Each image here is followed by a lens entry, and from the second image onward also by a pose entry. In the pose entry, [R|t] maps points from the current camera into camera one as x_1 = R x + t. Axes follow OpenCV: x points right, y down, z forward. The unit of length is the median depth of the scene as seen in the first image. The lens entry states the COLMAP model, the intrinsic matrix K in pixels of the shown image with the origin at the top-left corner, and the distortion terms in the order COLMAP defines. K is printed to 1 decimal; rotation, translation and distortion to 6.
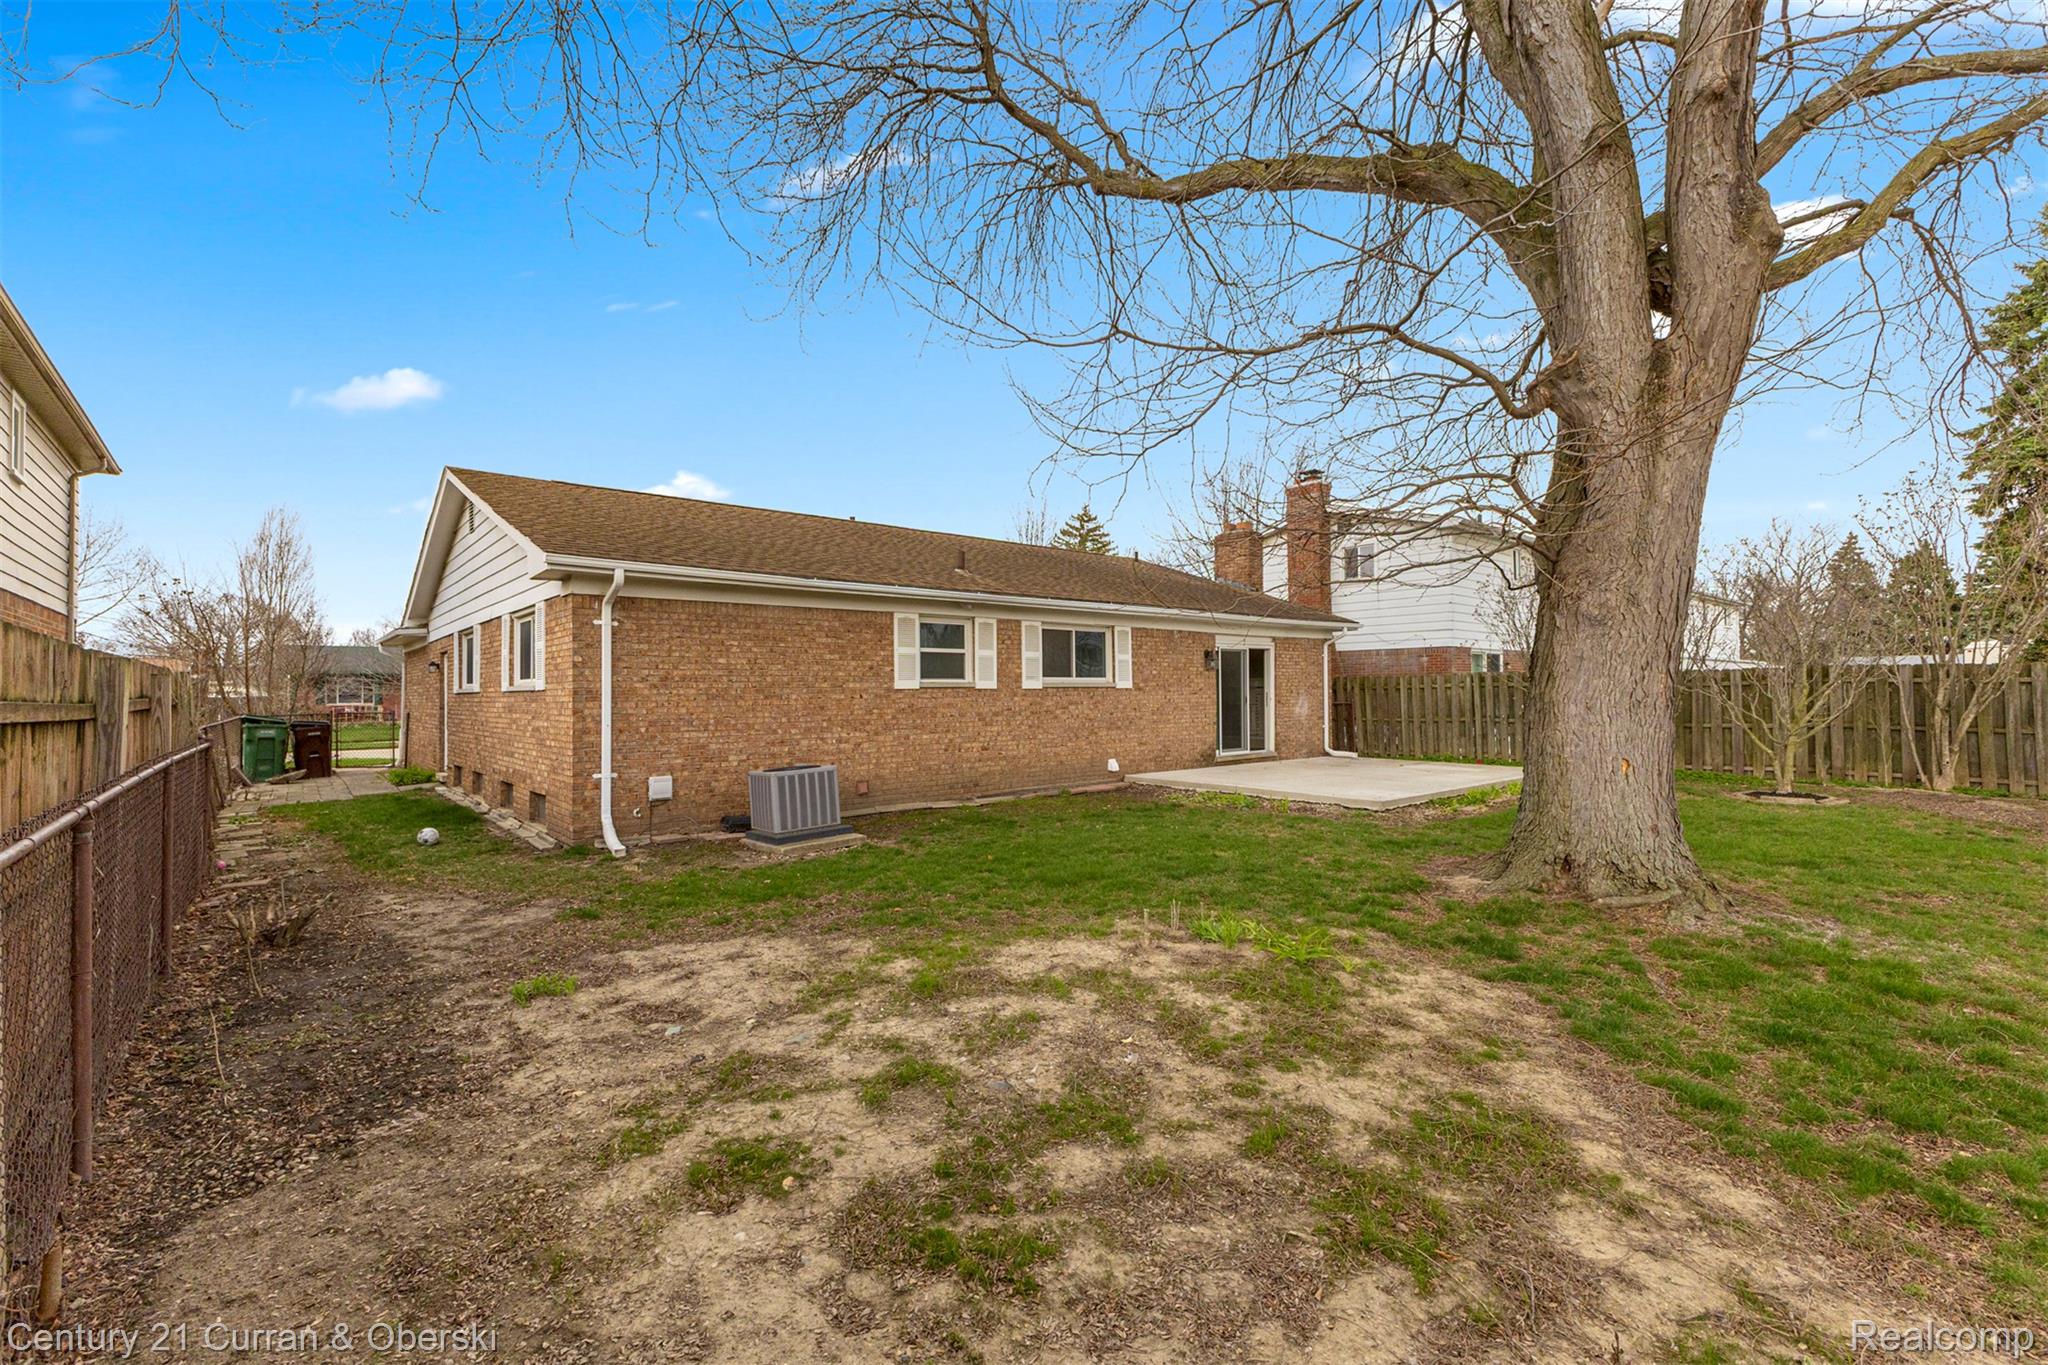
lens RADIAL K [[891.4, 0, 1021.7], [0, 891.4, 675.4], [0, 0, 1]] dist [0.000569, -0.000042]
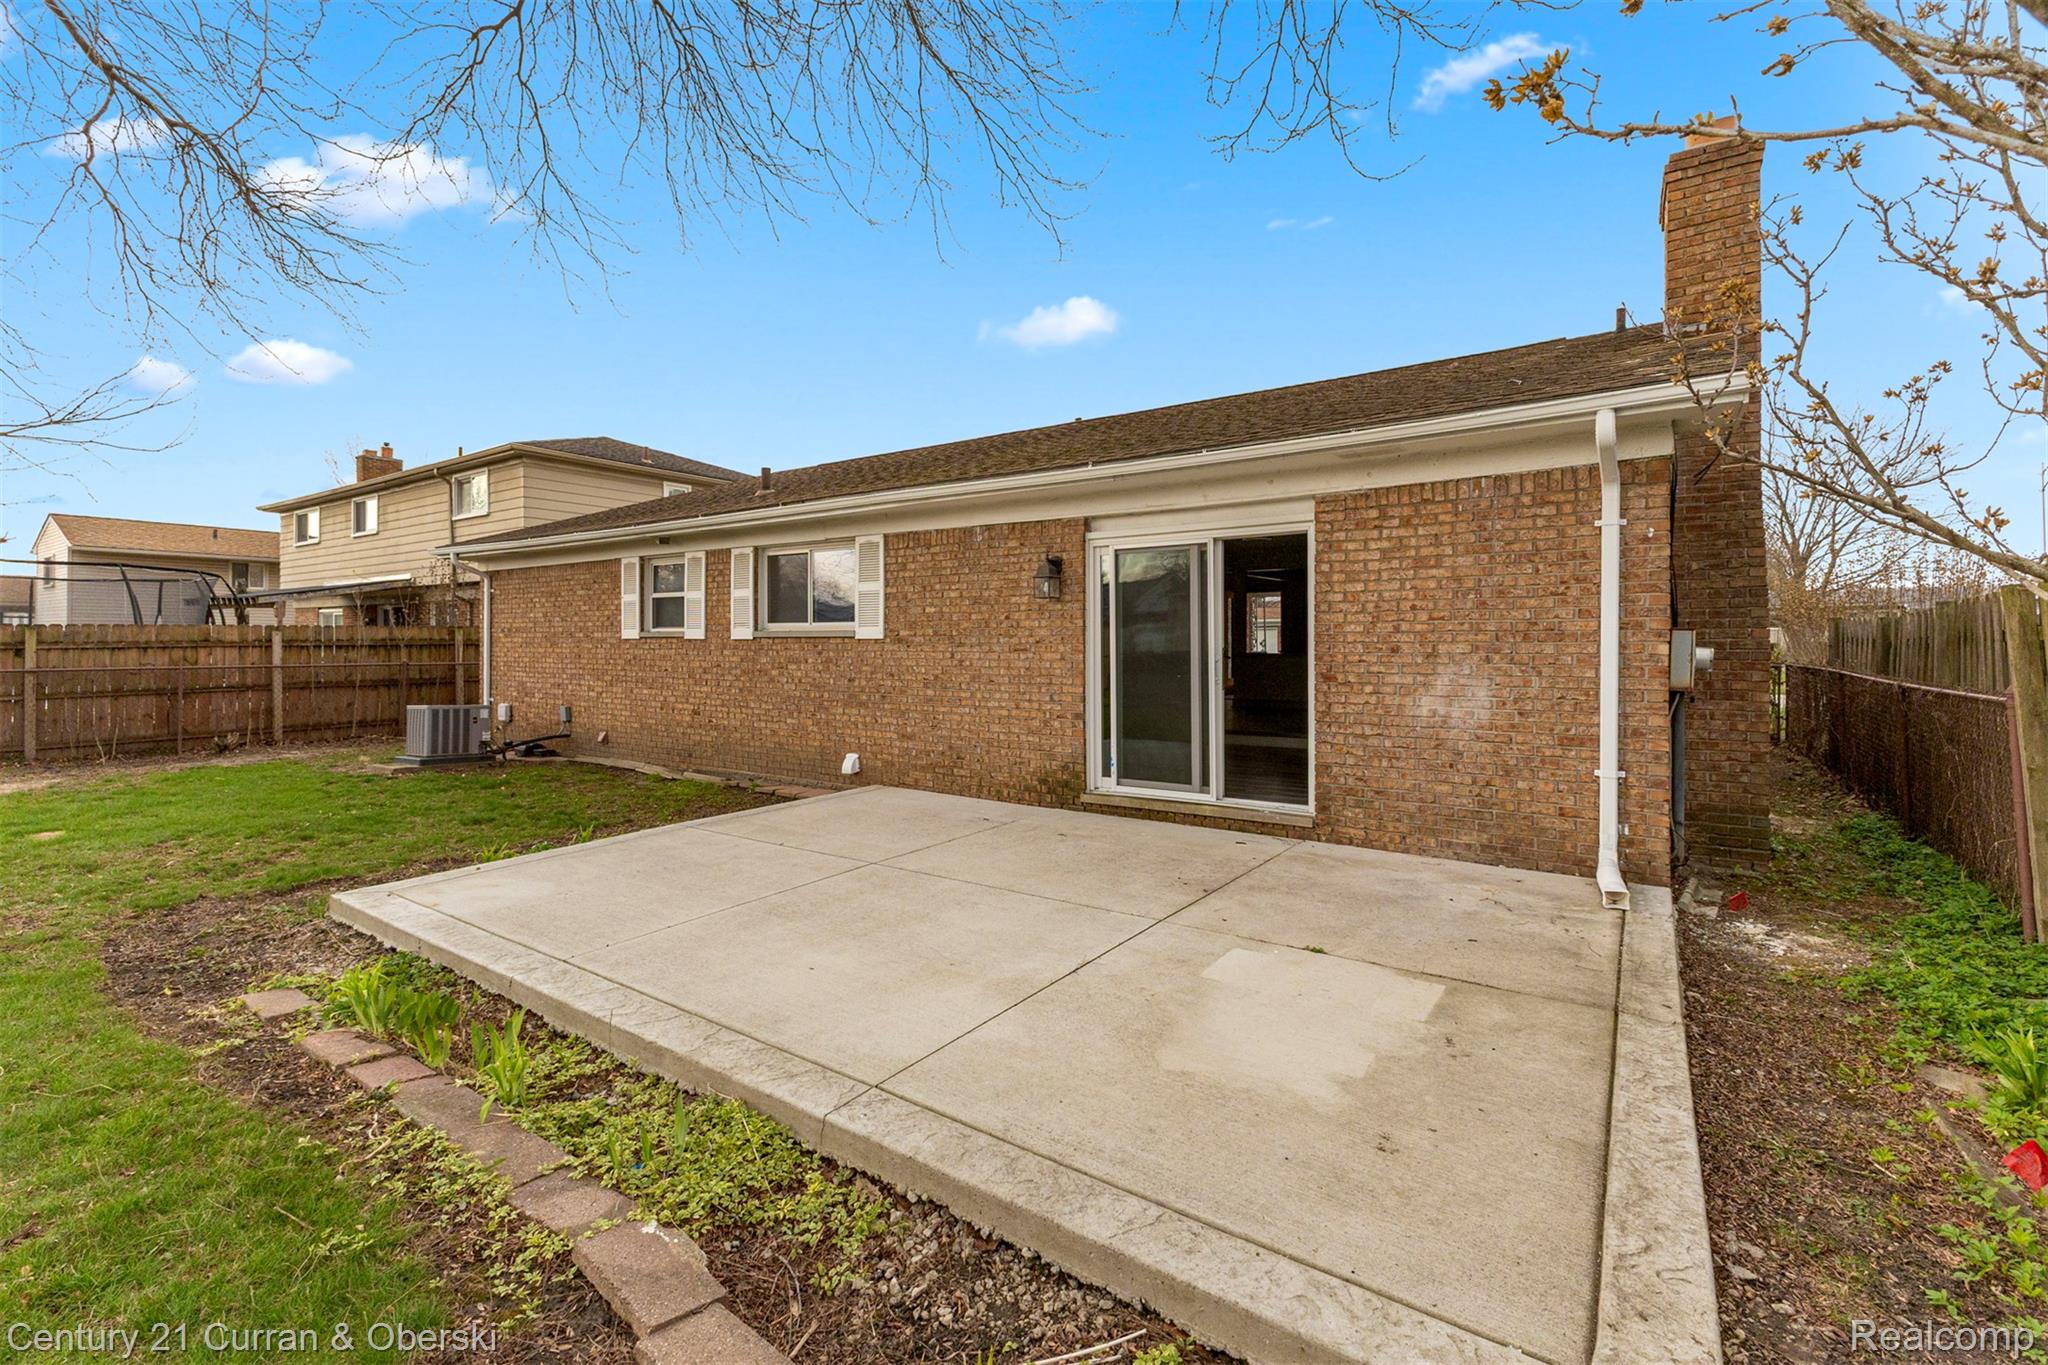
lens RADIAL K [[891.4, 0, 1020.5], [0, 891.4, 669.4], [0, 0, 1]] dist [0.000569, -0.000042]
pose [[0.251125, 0.021295, -0.967720, 0.793893], [0.002144, 0.999743, 0.022556, 0.024175], [0.967952, -0.007739, 0.251015, 1.046066]]
